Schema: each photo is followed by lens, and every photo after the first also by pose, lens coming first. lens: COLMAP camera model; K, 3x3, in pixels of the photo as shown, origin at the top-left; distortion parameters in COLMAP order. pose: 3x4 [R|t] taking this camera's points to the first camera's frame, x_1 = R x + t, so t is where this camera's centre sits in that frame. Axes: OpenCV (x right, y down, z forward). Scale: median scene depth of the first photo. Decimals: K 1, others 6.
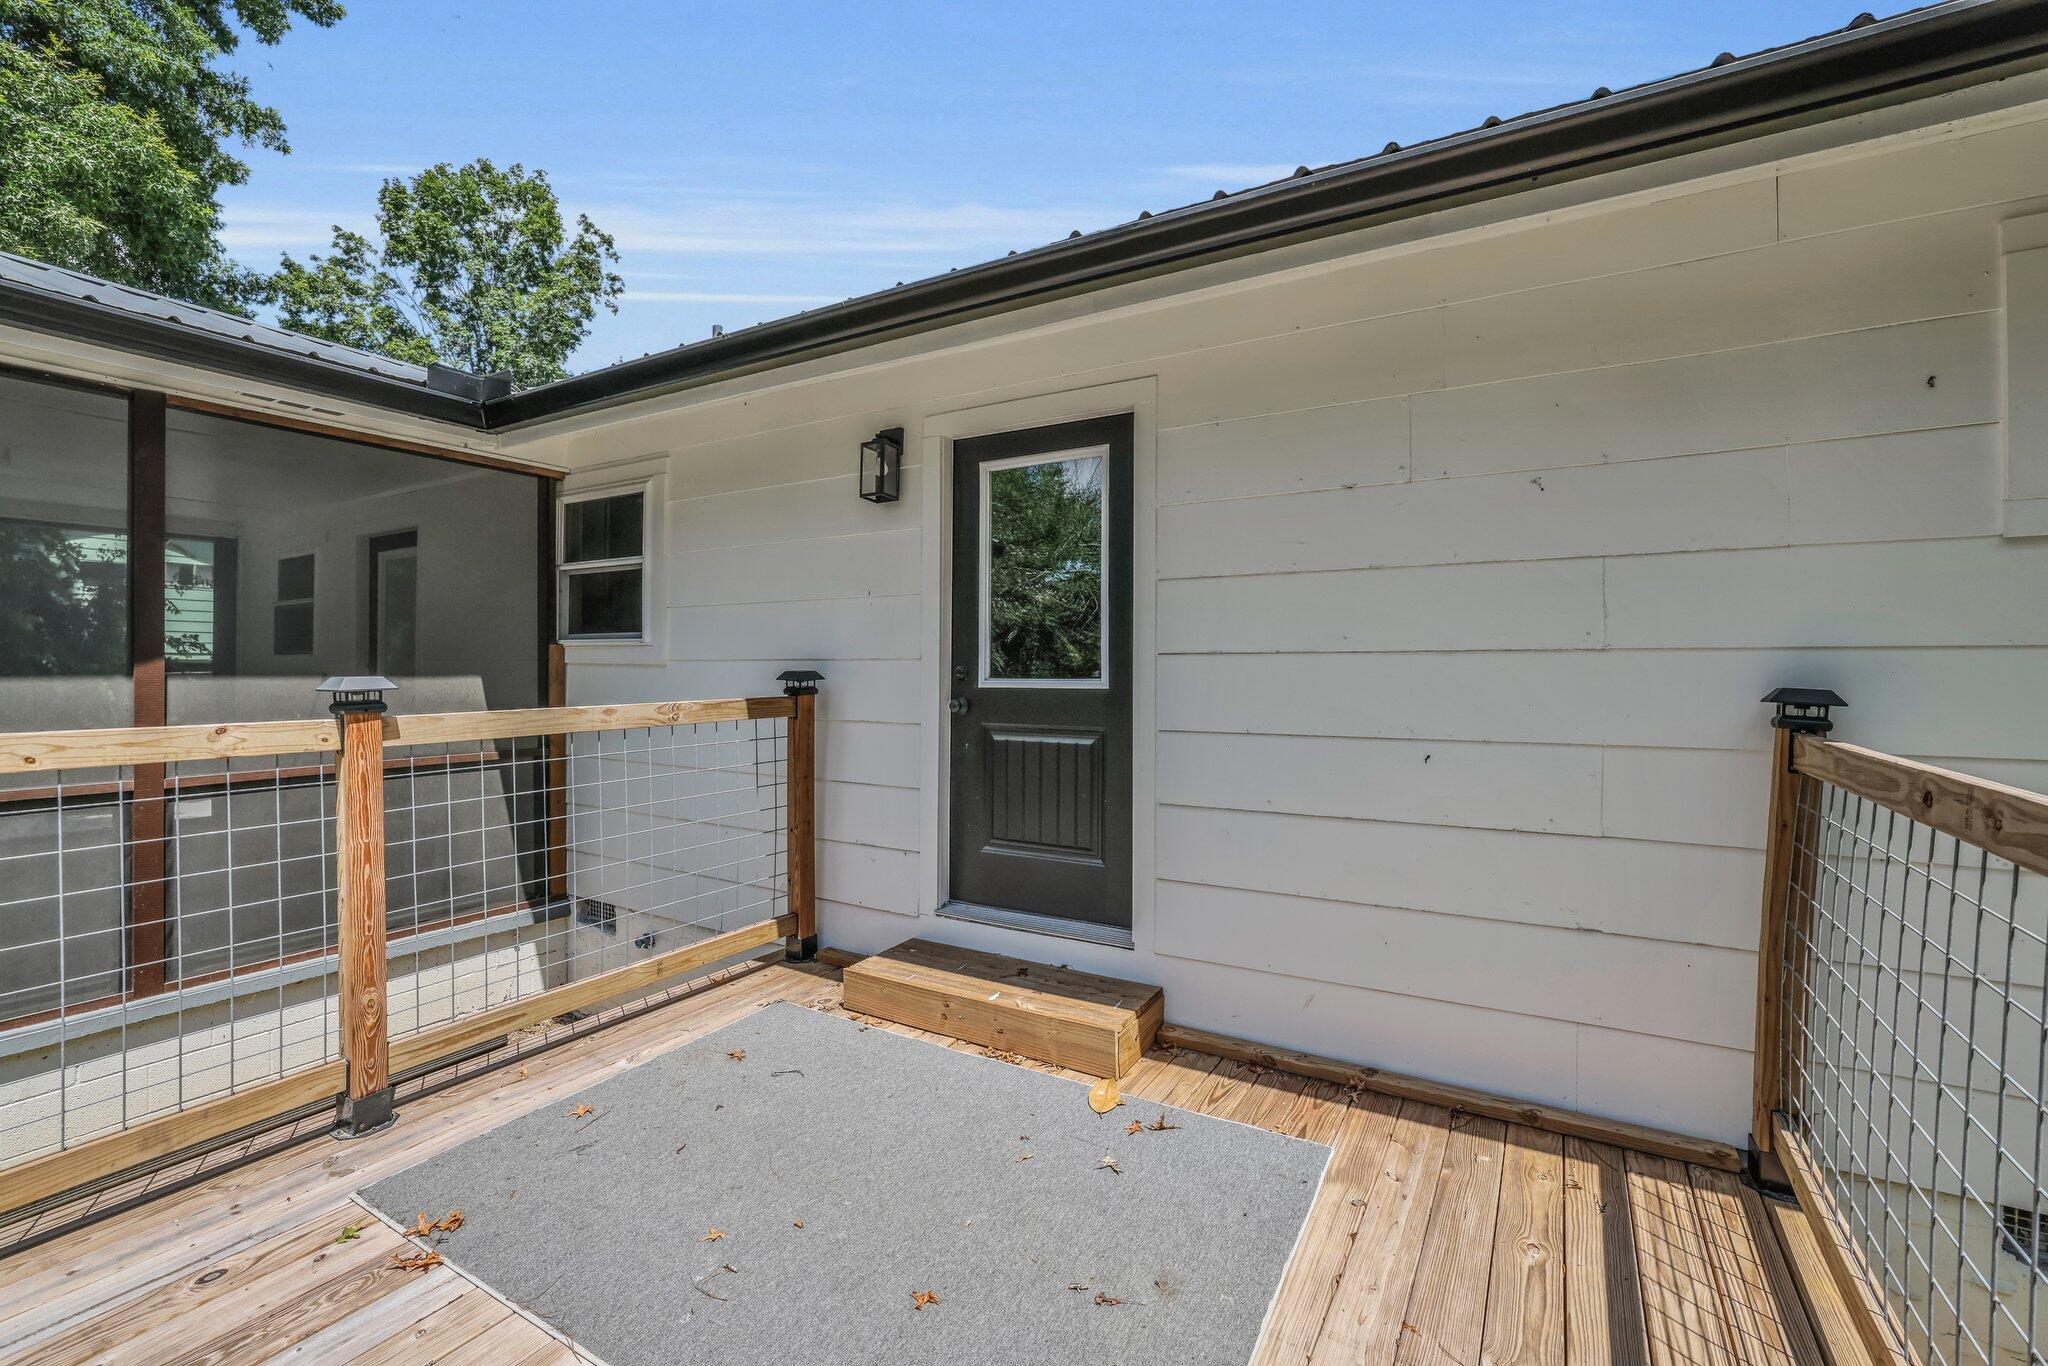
lens RADIAL K [[872.6, 0, 1028.3], [0, 872.6, 681.7], [0, 0, 1]] dist [-0.000463, 0.000474]
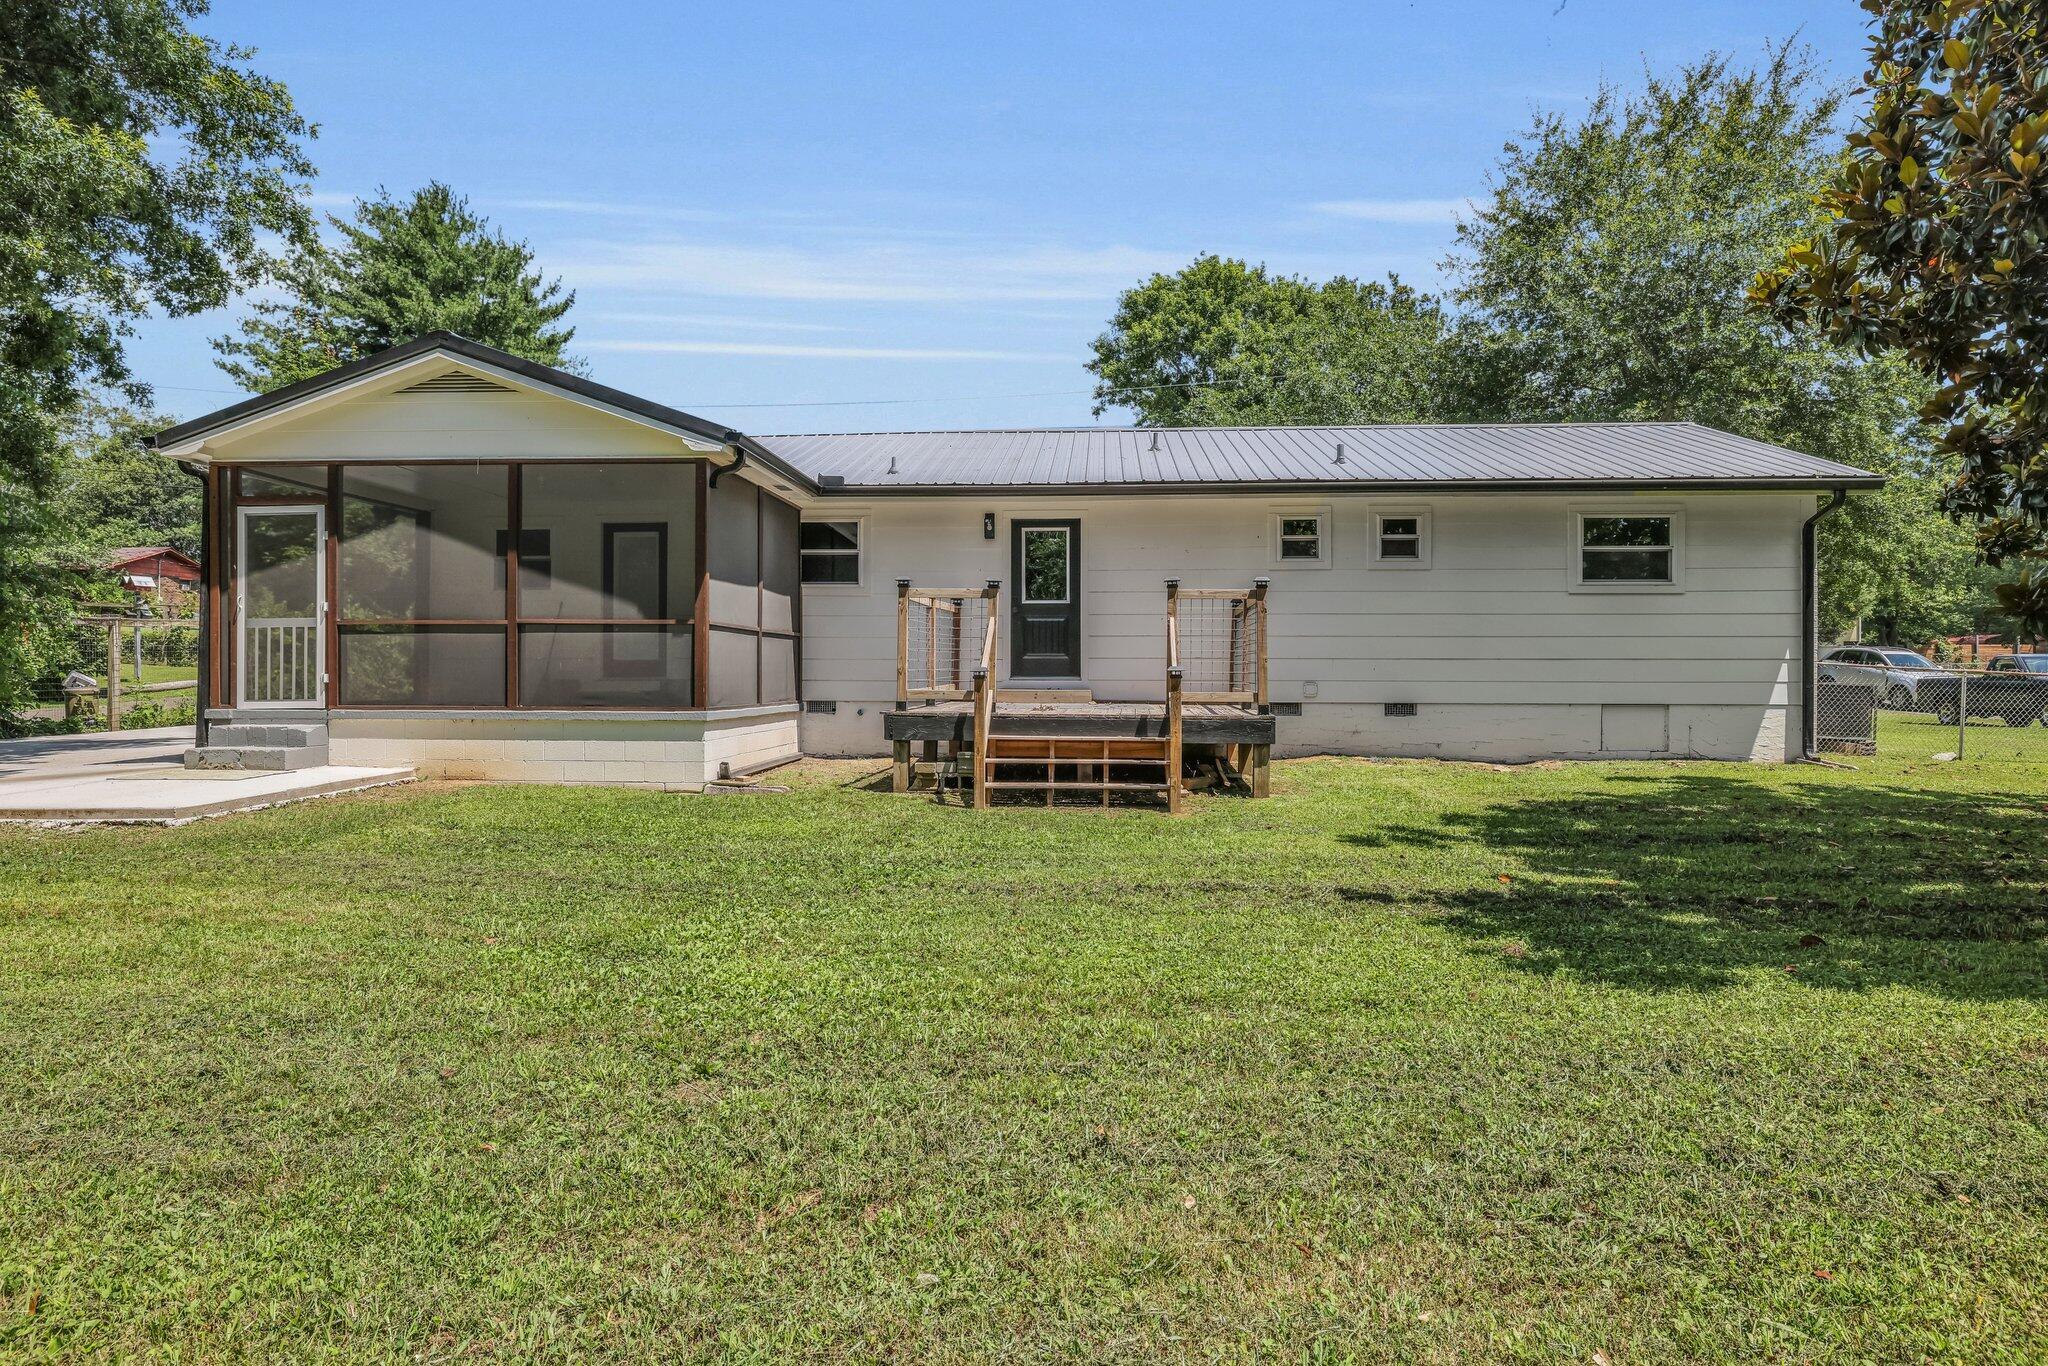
lens RADIAL K [[1175.1, 0, 1016.6], [0, 1175.1, 685.0], [0, 0, 1]] dist [-0.007686, -0.000717]
pose [[0.888723, -0.002522, 0.458437, -1.463788], [0.005304, 0.999974, -0.004782, 0.232239], [-0.458414, 0.006682, 0.888714, -1.946836]]
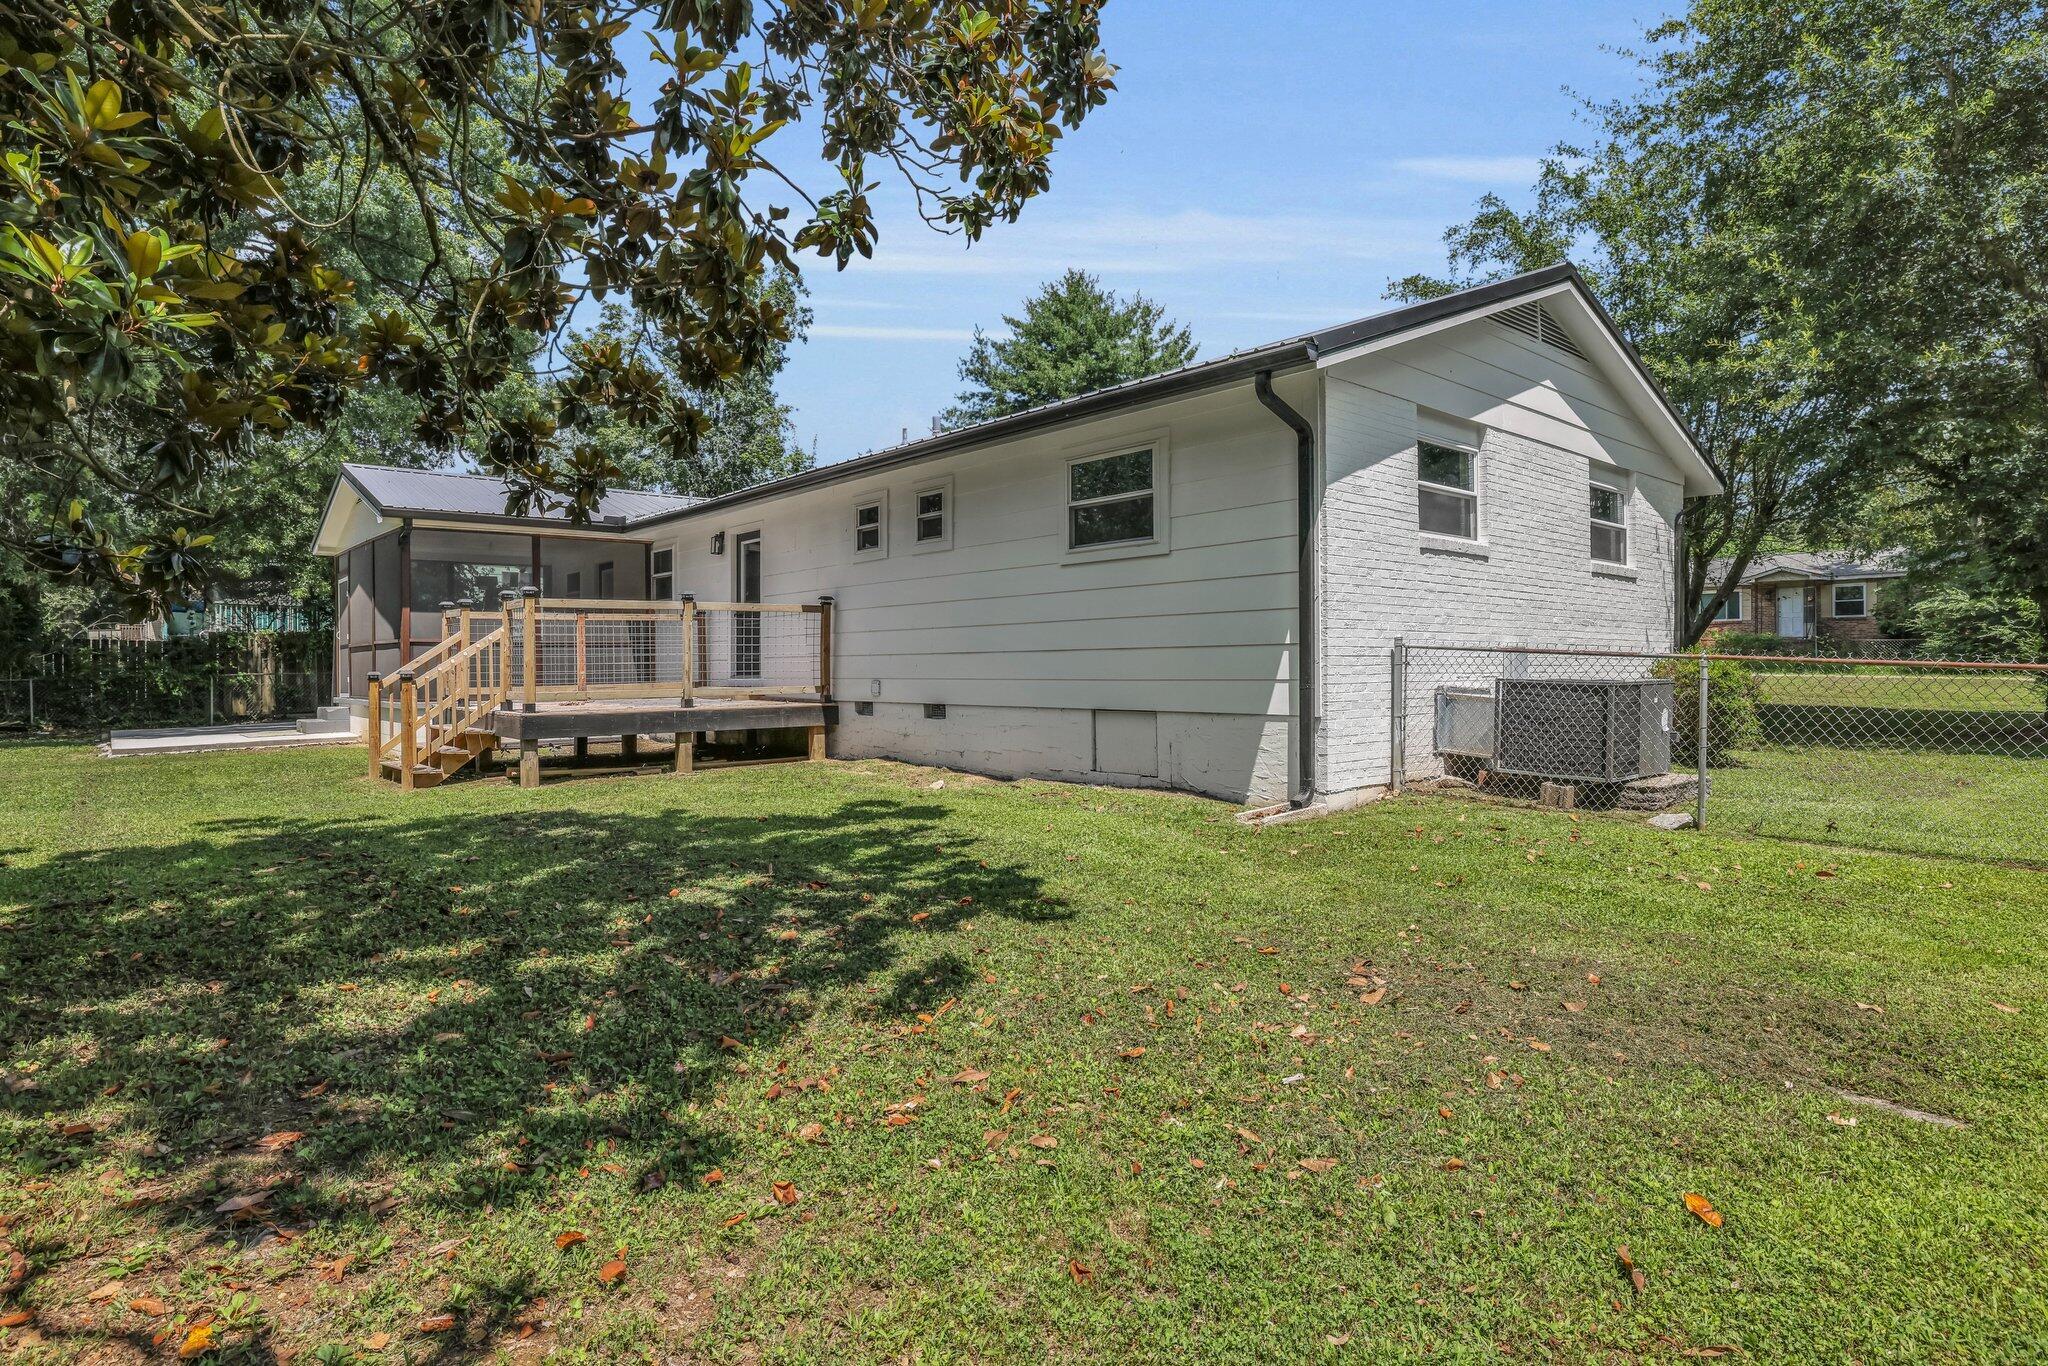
lens RADIAL K [[1139.1, 0, 1019.8], [0, 1139.1, 680.5], [0, 0, 1]] dist [-0.006055, -0.000422]
pose [[0.946209, -0.004850, -0.323519, 1.776578], [0.001956, 0.999955, -0.009269, 0.239100], [0.323550, 0.008138, 0.946176, -2.072176]]
